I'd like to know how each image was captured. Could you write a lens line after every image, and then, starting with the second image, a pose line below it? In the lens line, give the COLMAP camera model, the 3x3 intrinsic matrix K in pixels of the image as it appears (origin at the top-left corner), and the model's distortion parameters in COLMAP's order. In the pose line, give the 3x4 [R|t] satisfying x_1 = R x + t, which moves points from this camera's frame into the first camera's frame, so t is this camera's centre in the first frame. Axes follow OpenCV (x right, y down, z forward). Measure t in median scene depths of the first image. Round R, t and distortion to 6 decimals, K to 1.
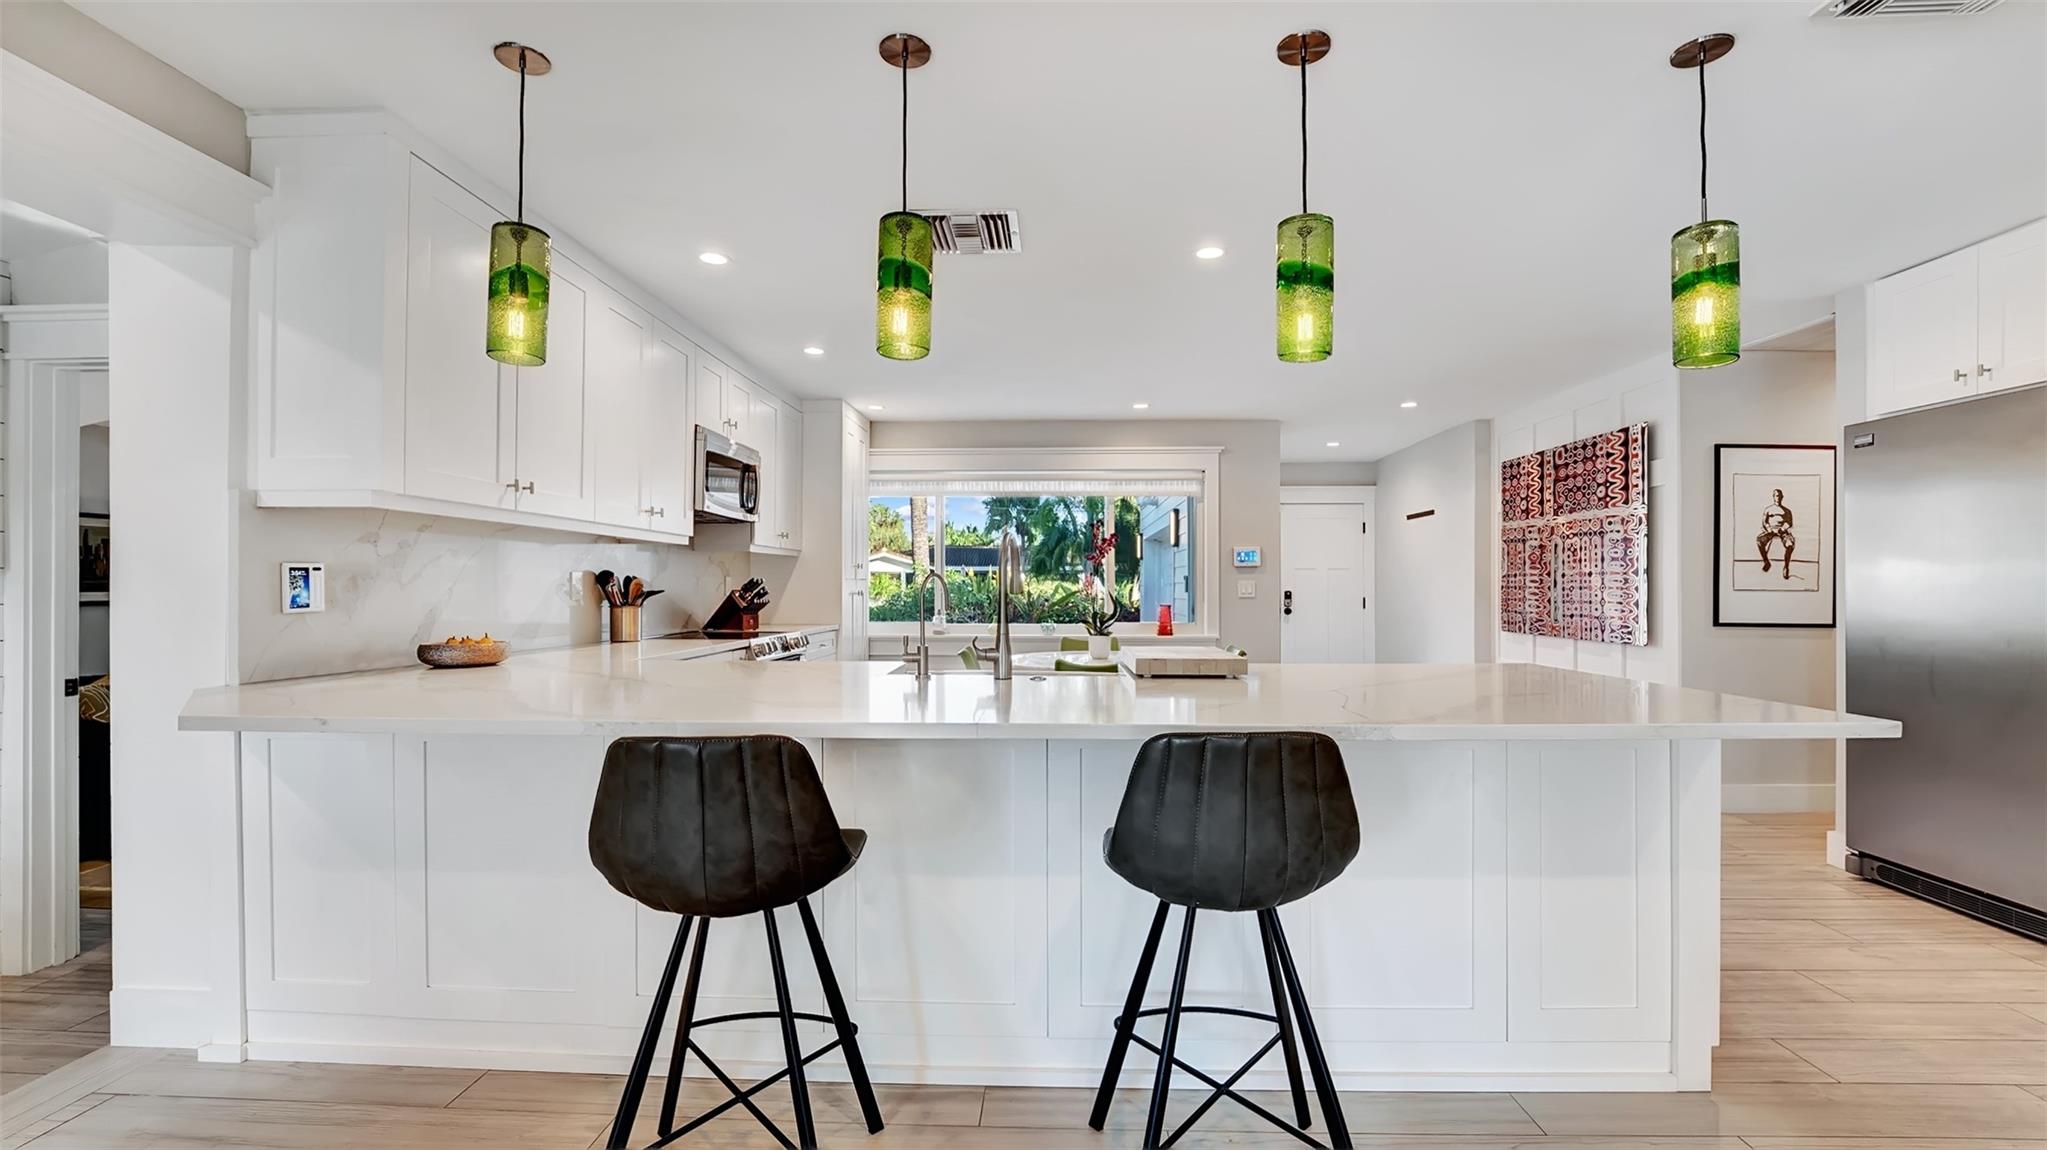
lens RADIAL K [[838.1, 0, 1038.4], [0, 838.1, 591.2], [0, 0, 1]] dist [-0.017595, 0.001307]
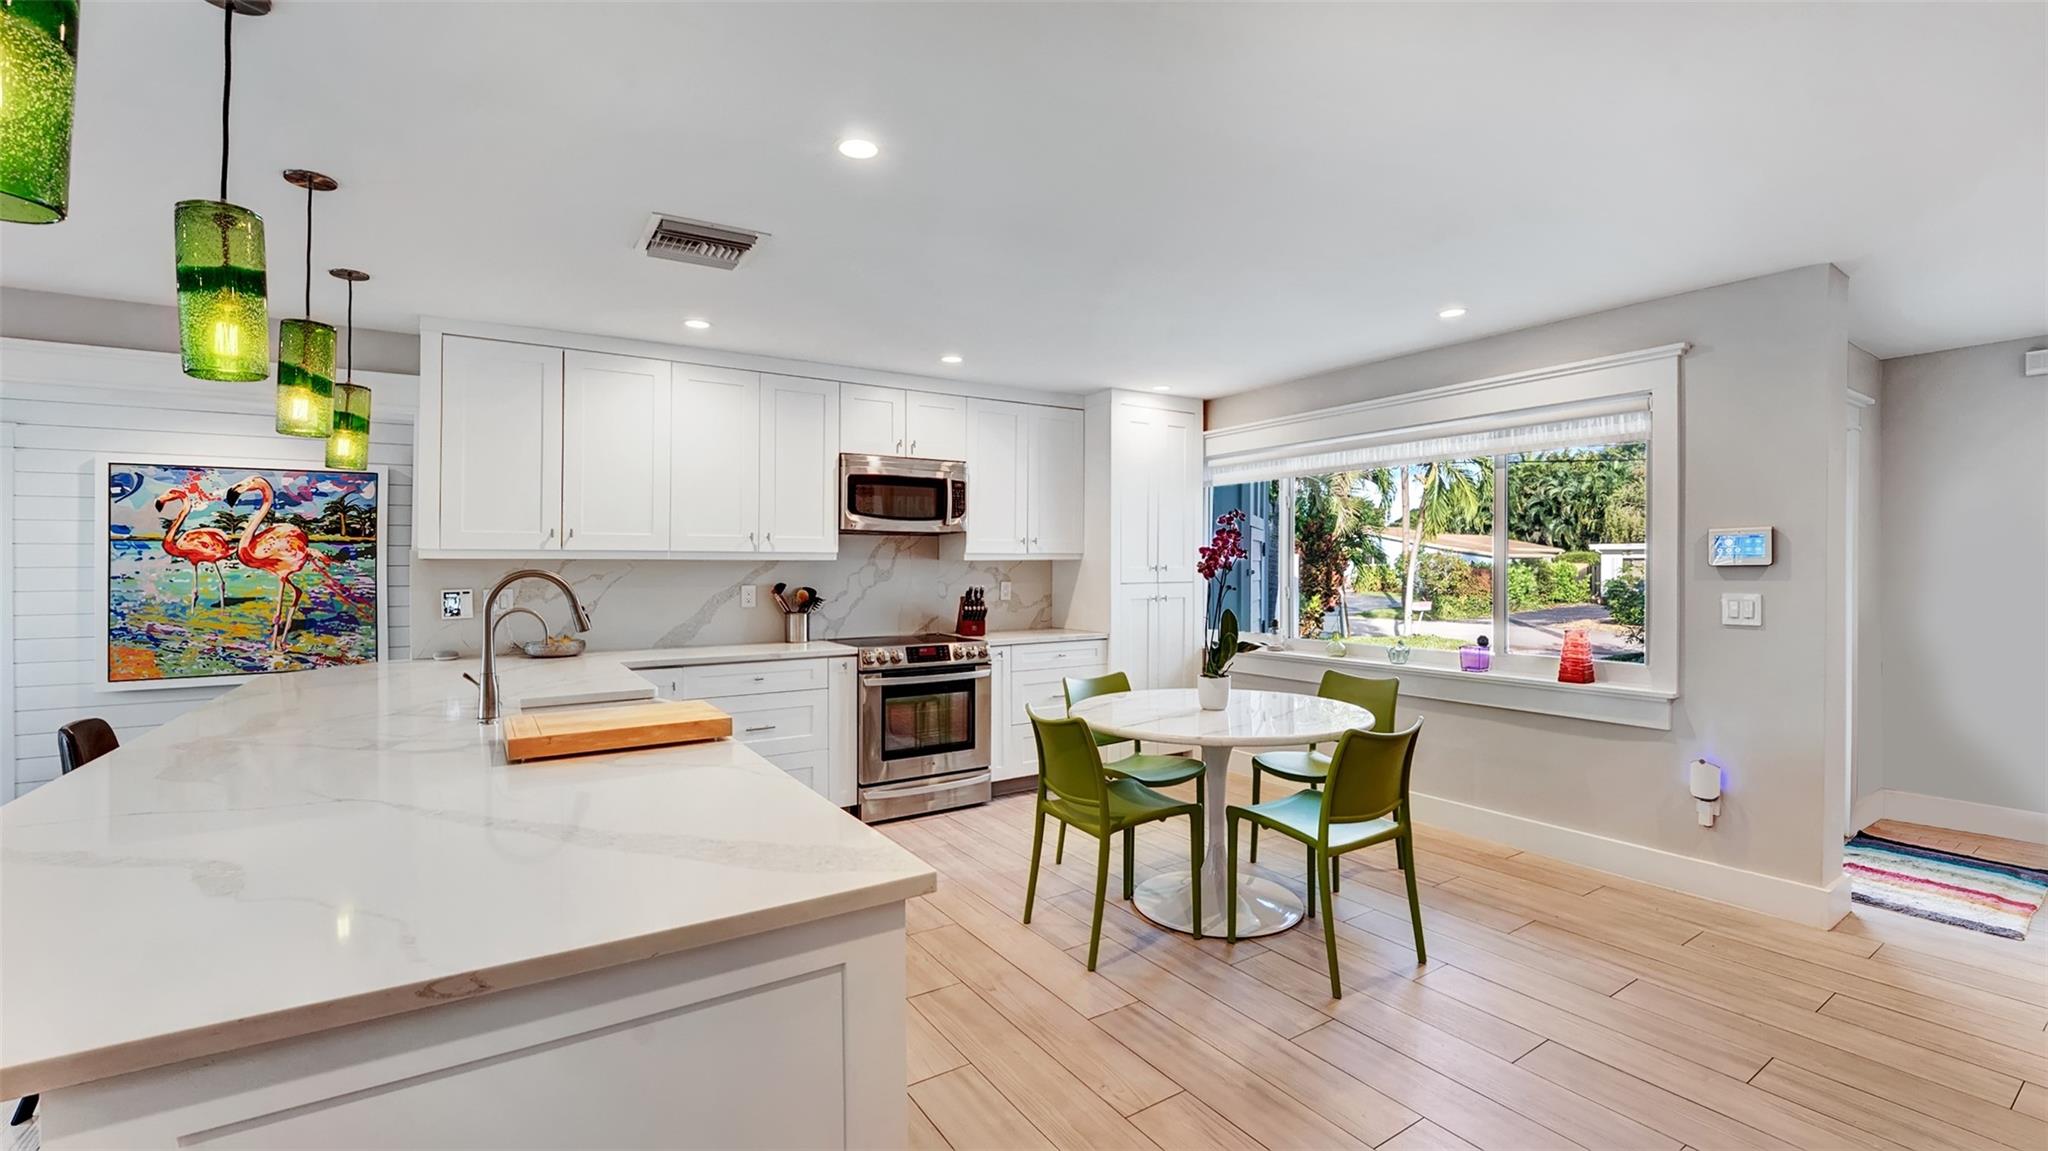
lens RADIAL K [[838.5, 0, 1021.2], [0, 838.5, 577.9], [0, 0, 1]] dist [-0.017595, 0.001307]
pose [[0.572959, 0.008600, -0.819539, 0.527458], [0.000218, 0.999943, 0.010645, -0.035076], [0.819584, -0.006278, 0.572924, 0.445472]]
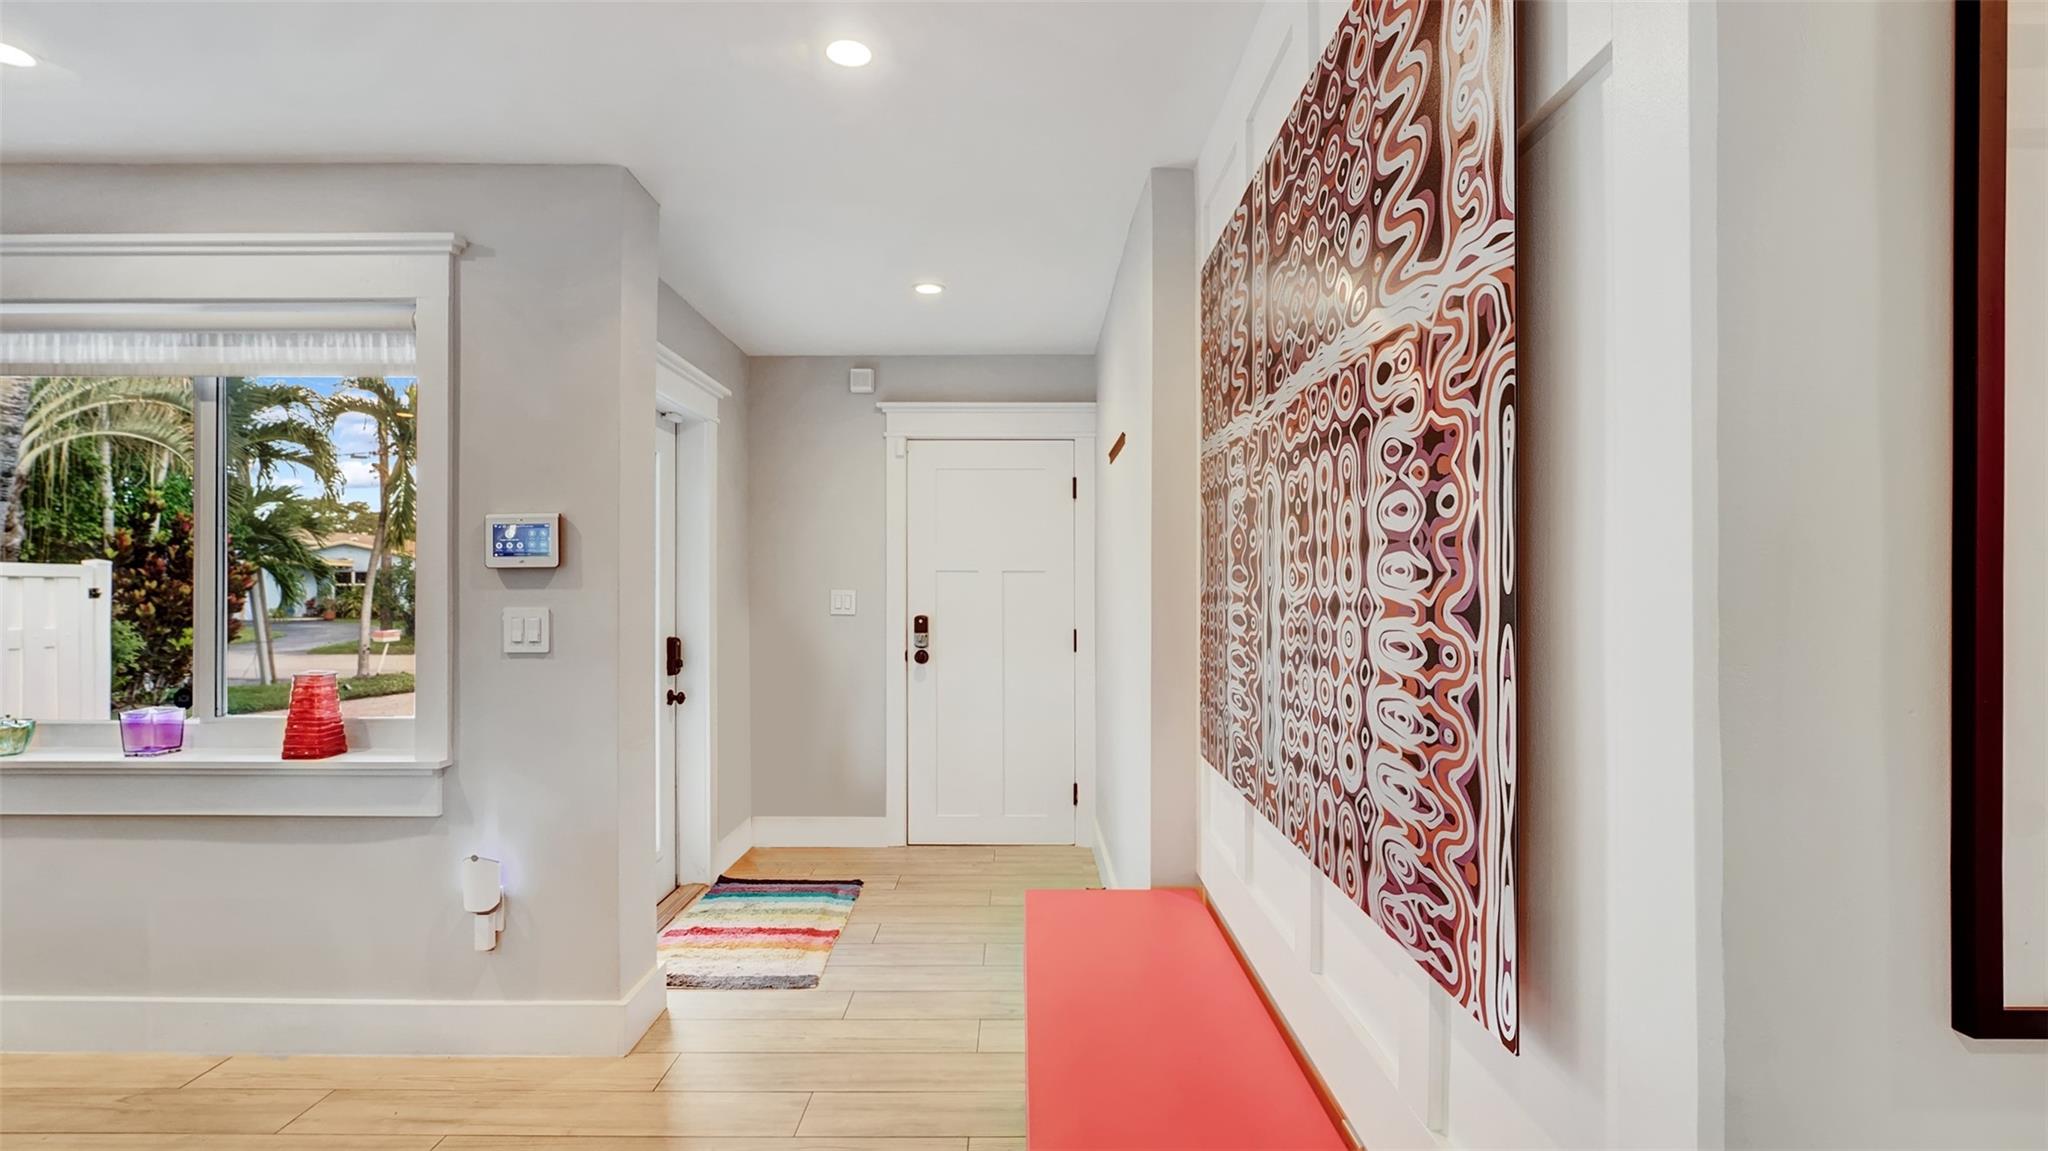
lens RADIAL K [[947.8, 0, 1030.5], [0, 947.8, 579.8], [0, 0, 1]] dist [-0.003394, 0.000042]
pose [[0.999366, 0.002274, 0.035544, 0.577451], [-0.001854, 0.999928, -0.011857, -0.025419], [-0.035568, 0.011783, 0.999298, 0.746550]]
